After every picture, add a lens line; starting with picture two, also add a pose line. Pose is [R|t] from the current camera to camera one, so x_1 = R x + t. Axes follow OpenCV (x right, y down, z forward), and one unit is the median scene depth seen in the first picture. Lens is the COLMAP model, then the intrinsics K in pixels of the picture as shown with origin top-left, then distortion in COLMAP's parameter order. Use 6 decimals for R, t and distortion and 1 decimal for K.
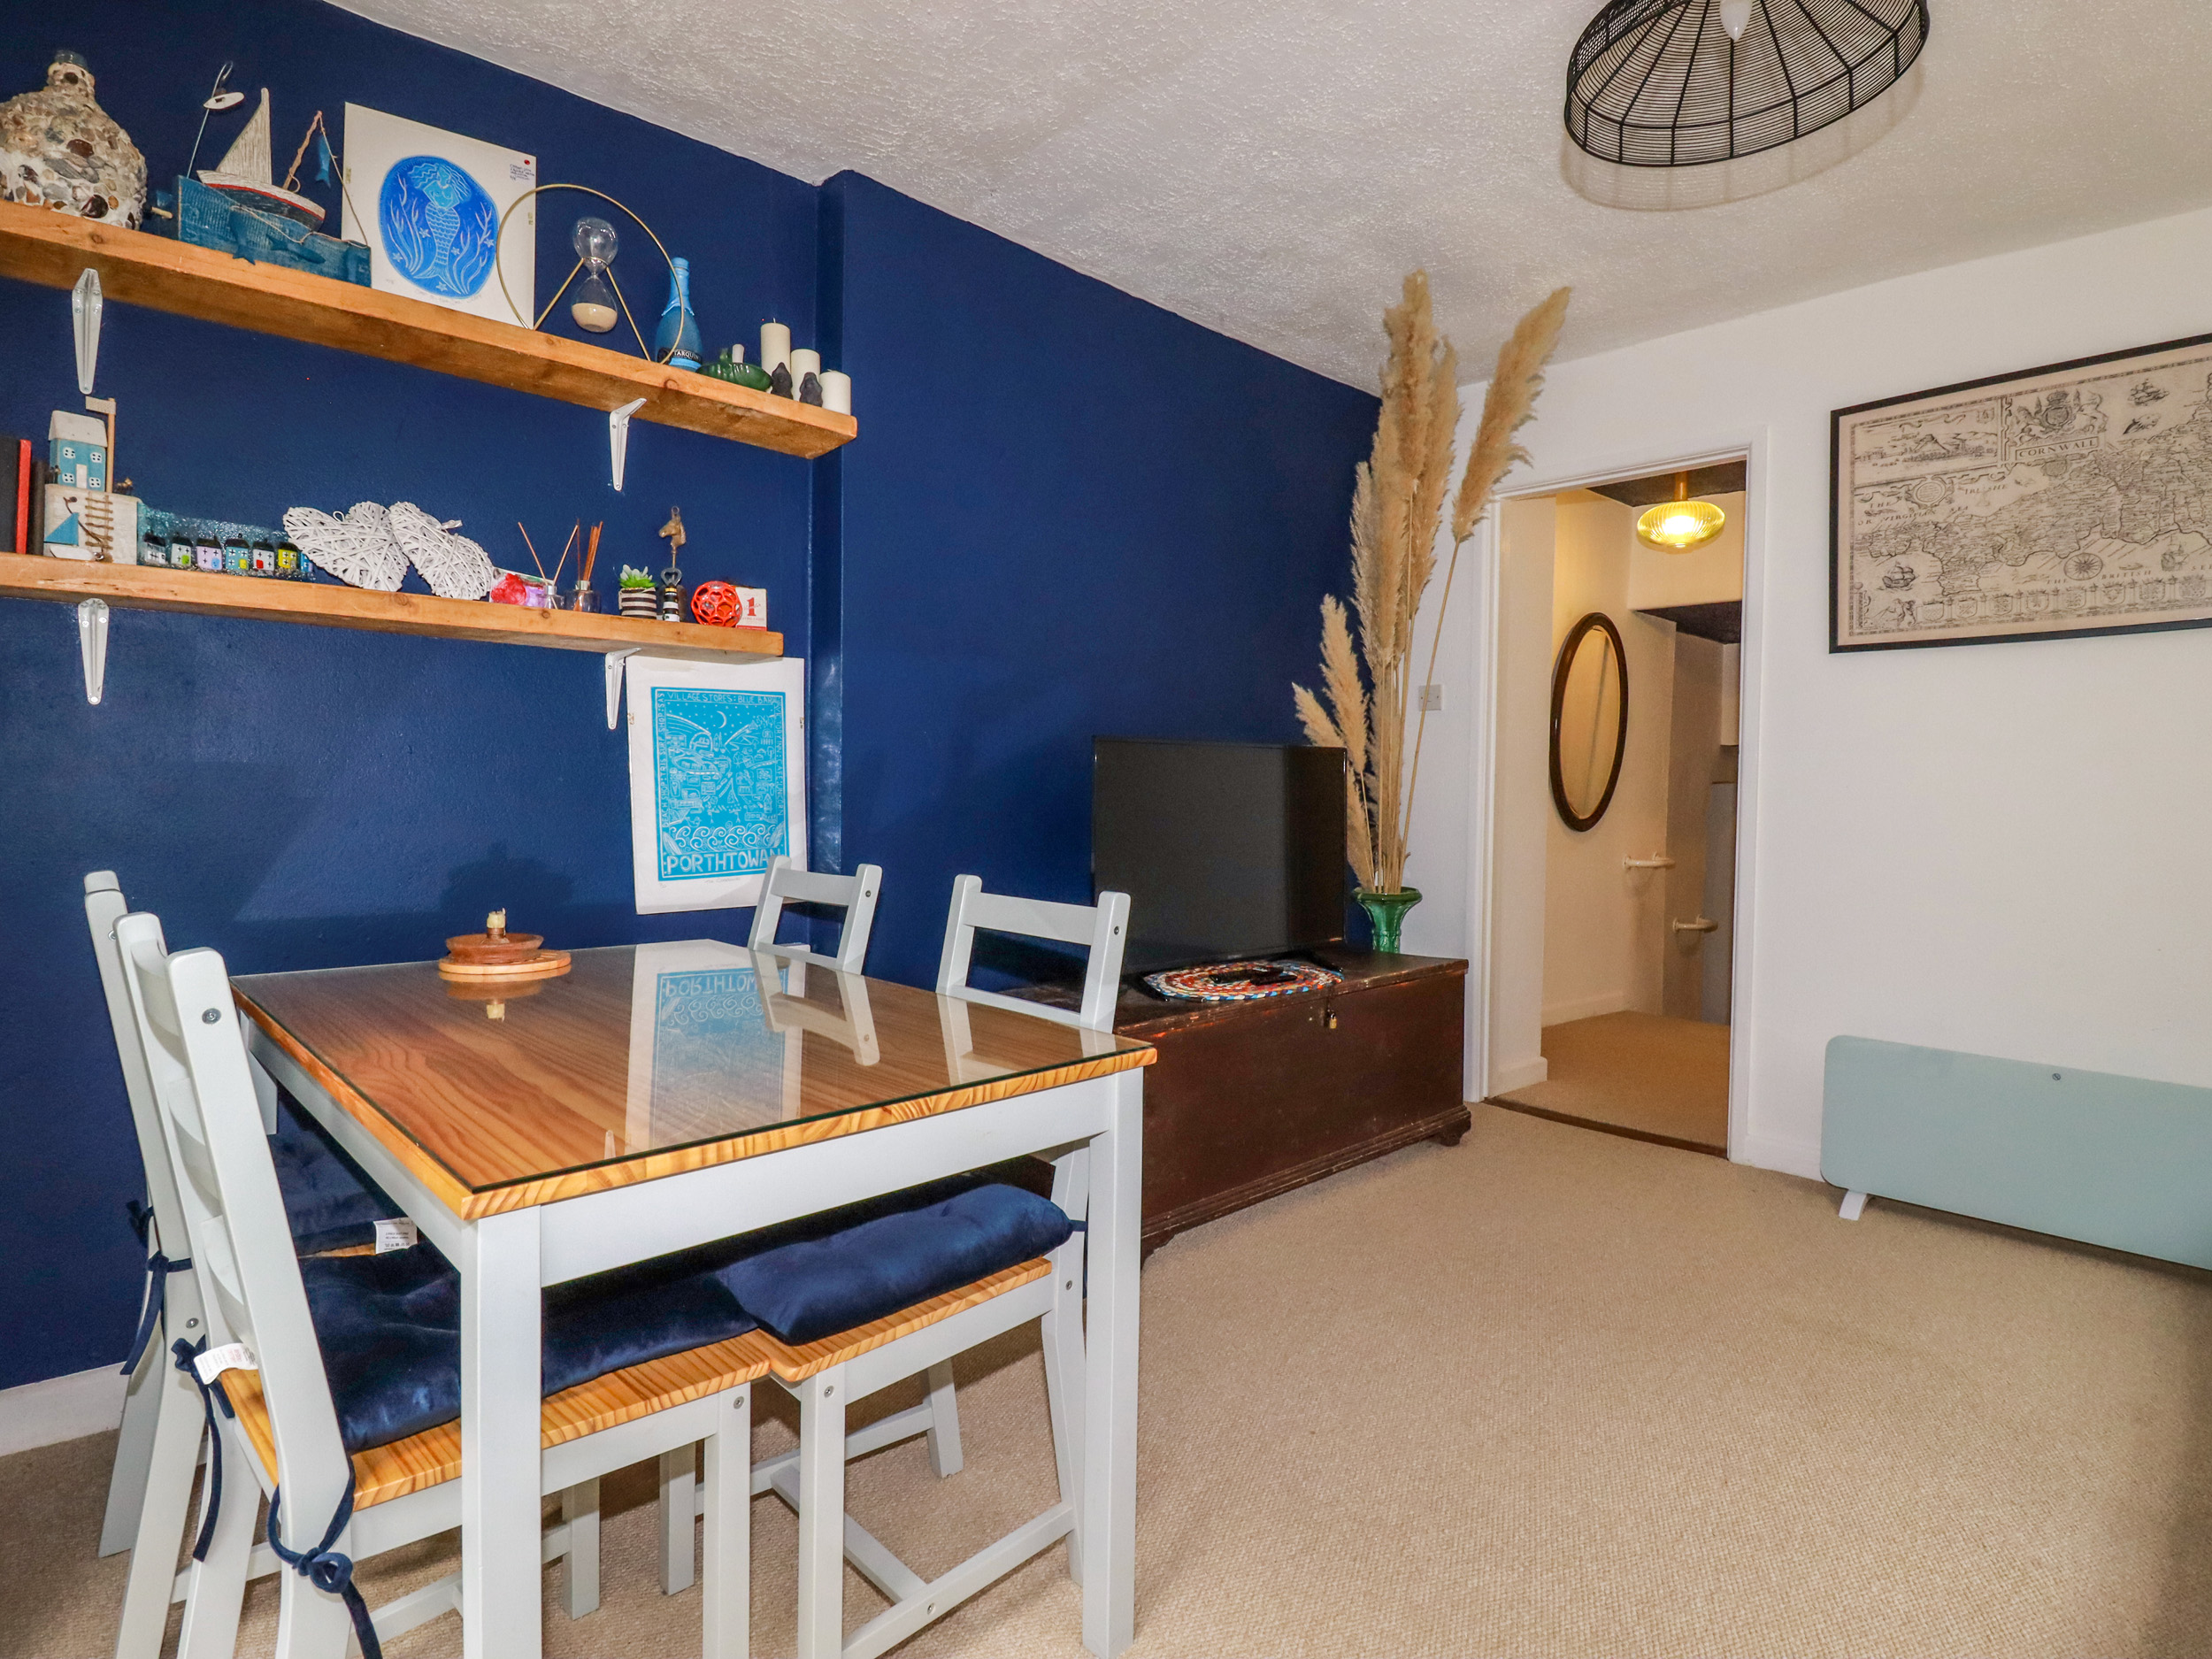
lens RADIAL K [[1156.0, 0, 1105.8], [0, 1156.0, 814.4], [0, 0, 1]] dist [0.000798, -0.010981]
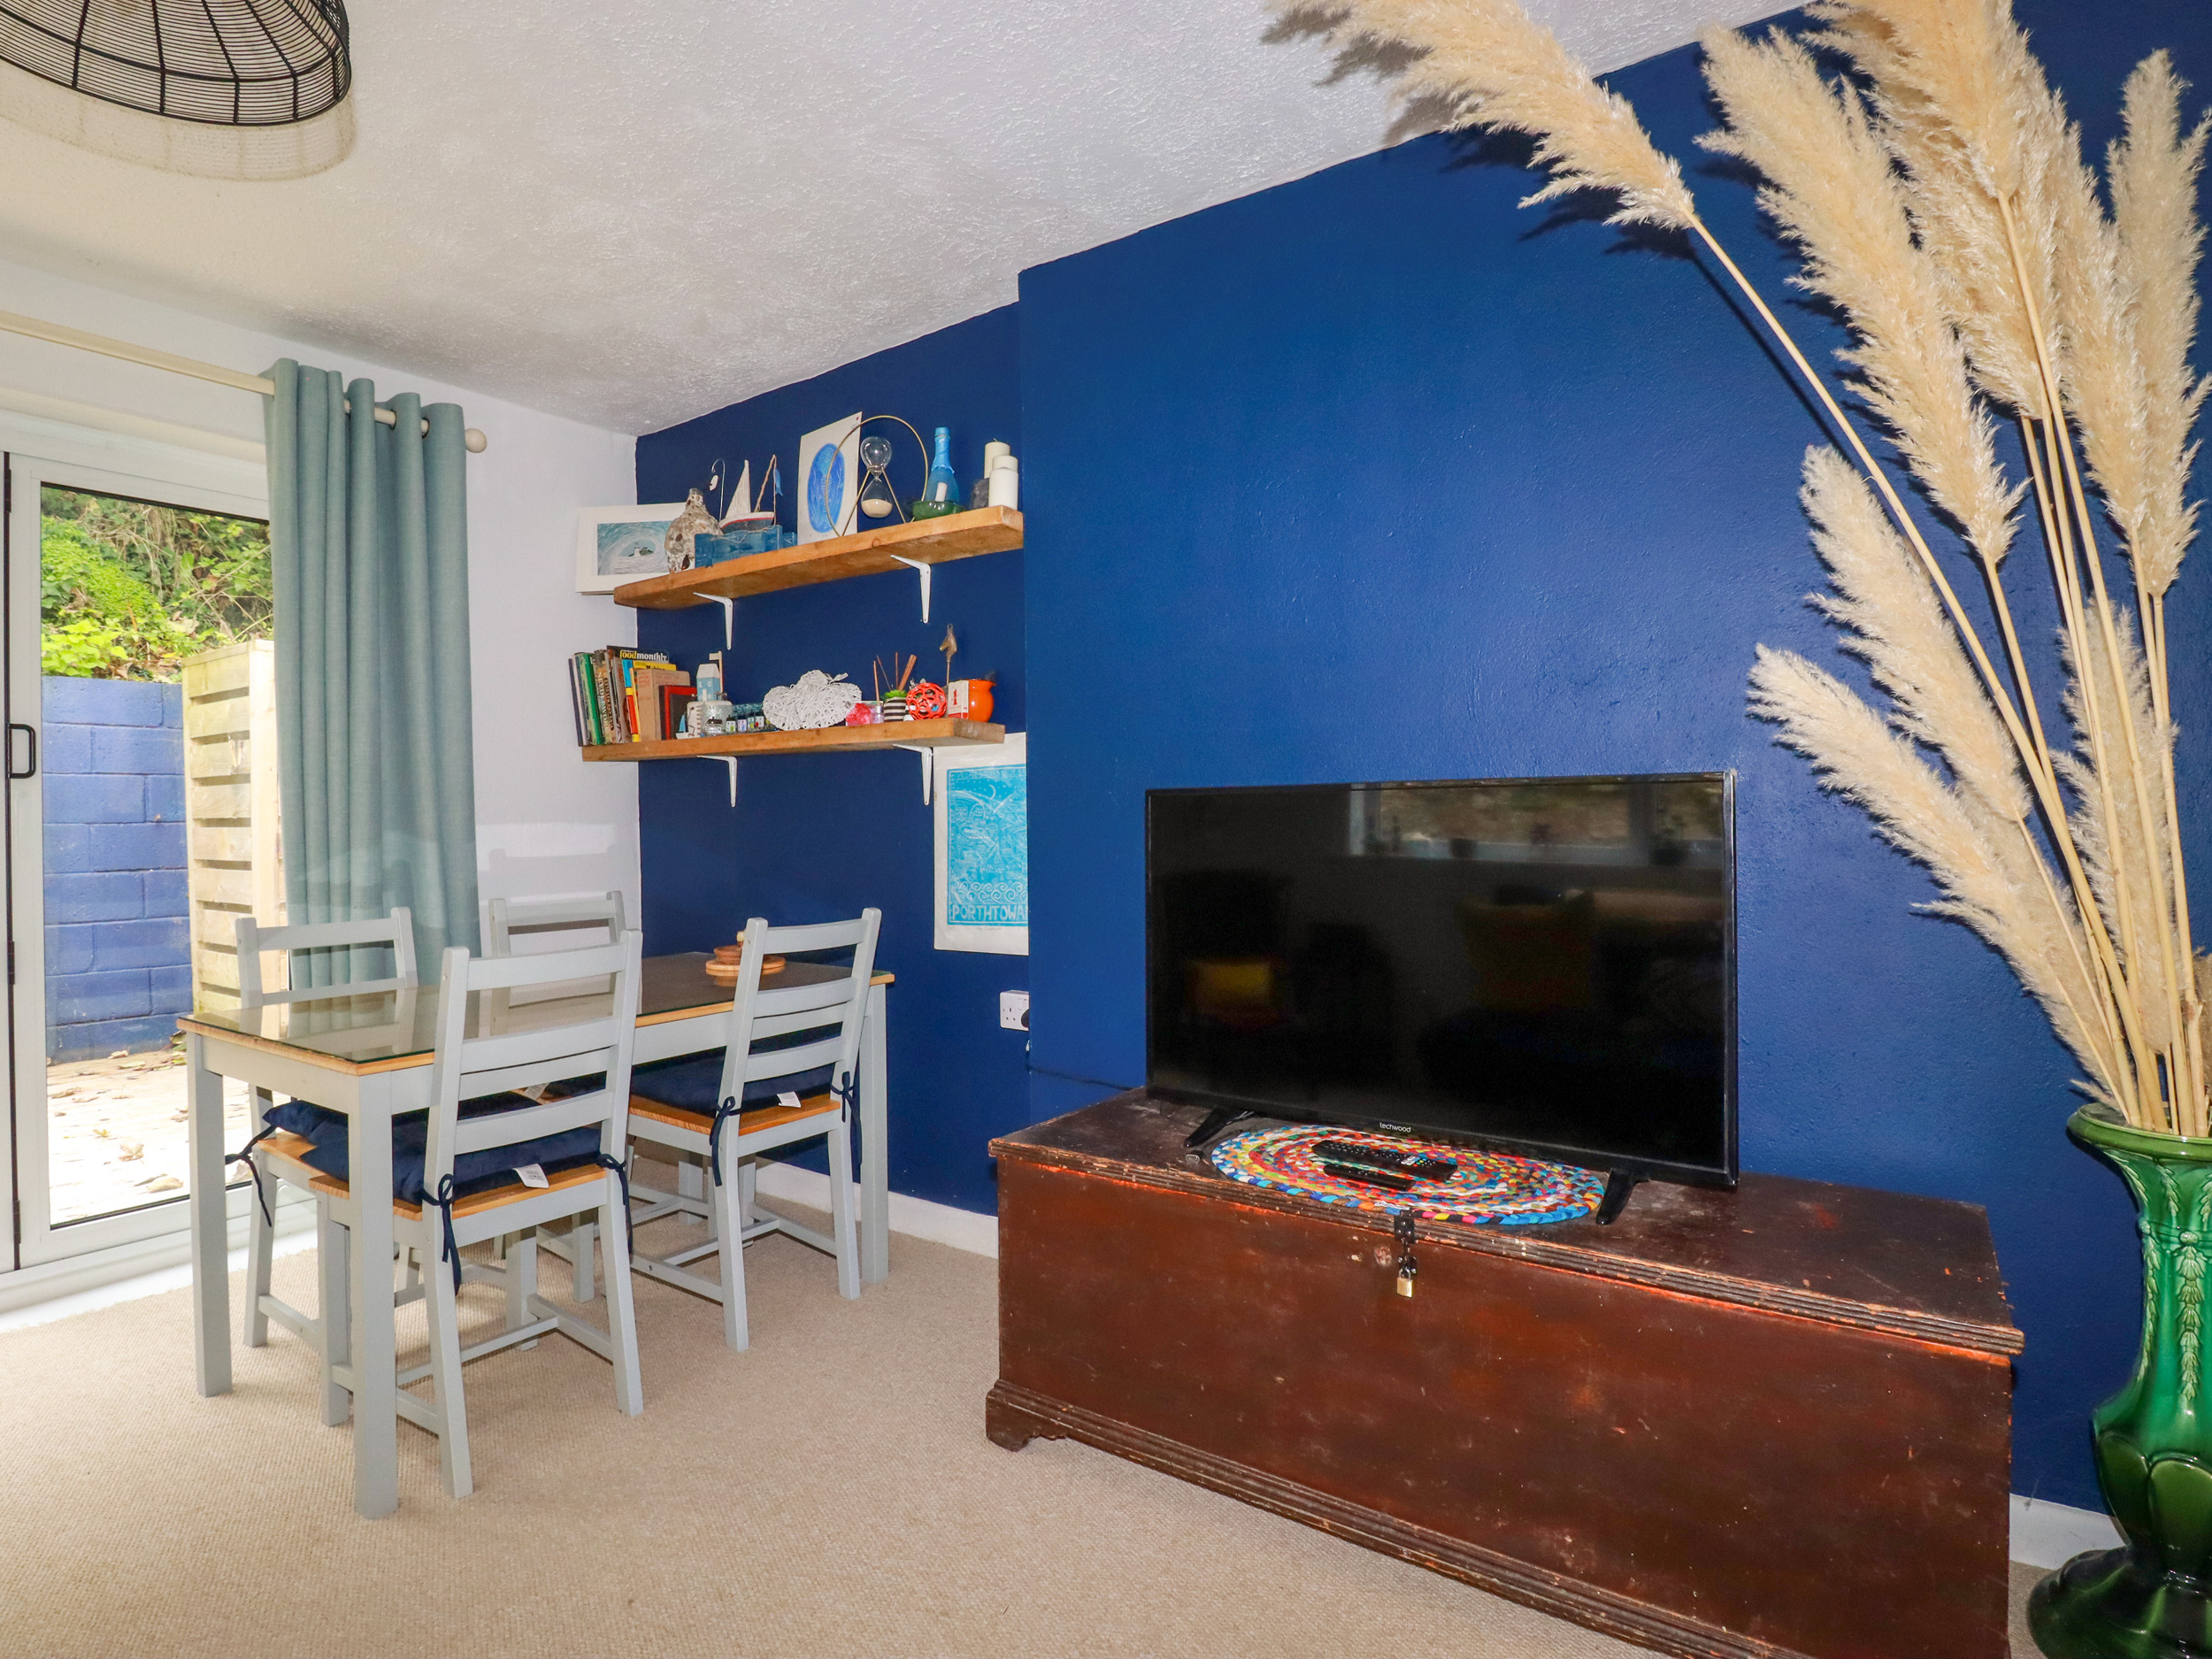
lens RADIAL K [[1156.0, 0, 1105.8], [0, 1156.0, 814.4], [0, 0, 1]] dist [0.000798, -0.010981]
pose [[0.205742, -0.014269, -0.978502, 0.890530], [-0.015472, 0.999721, -0.017832, -0.042496], [0.978484, 0.018808, 0.205463, 0.923856]]
